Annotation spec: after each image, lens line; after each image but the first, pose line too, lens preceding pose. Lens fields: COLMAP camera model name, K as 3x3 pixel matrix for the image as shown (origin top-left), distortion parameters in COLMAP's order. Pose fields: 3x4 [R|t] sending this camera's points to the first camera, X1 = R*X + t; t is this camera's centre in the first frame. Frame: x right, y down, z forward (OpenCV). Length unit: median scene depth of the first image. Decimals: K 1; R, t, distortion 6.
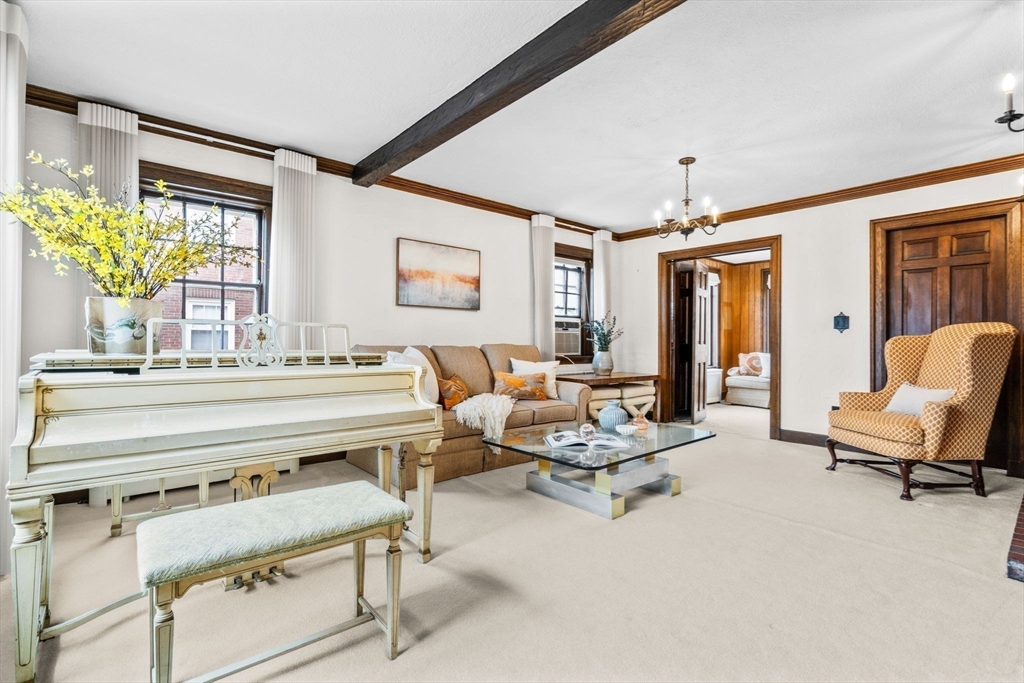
lens RADIAL K [[469.7, 0, 512.0], [0, 469.7, 341.5], [0, 0, 1]] dist [-0.000694, -0.000133]
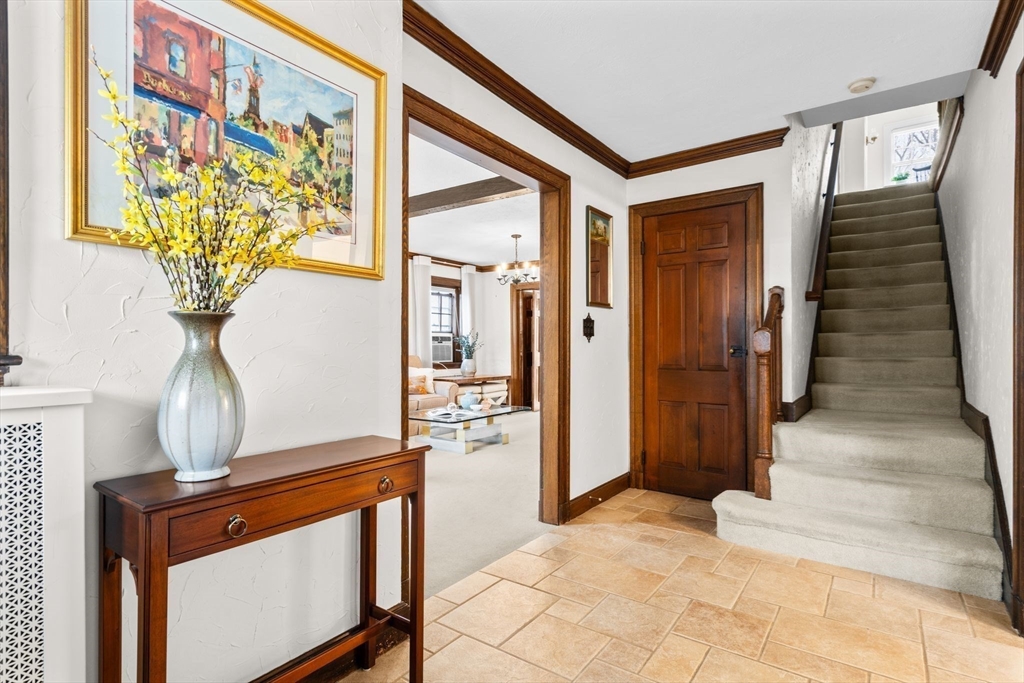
lens RADIAL K [[469.7, 0, 512.0], [0, 469.7, 341.5], [0, 0, 1]] dist [-0.000694, -0.000133]
pose [[0.966509, -0.010156, 0.256431, -0.027462], [0.013726, 0.999832, -0.012137, -0.010319], [-0.256265, 0.015251, 0.966486, -0.307455]]
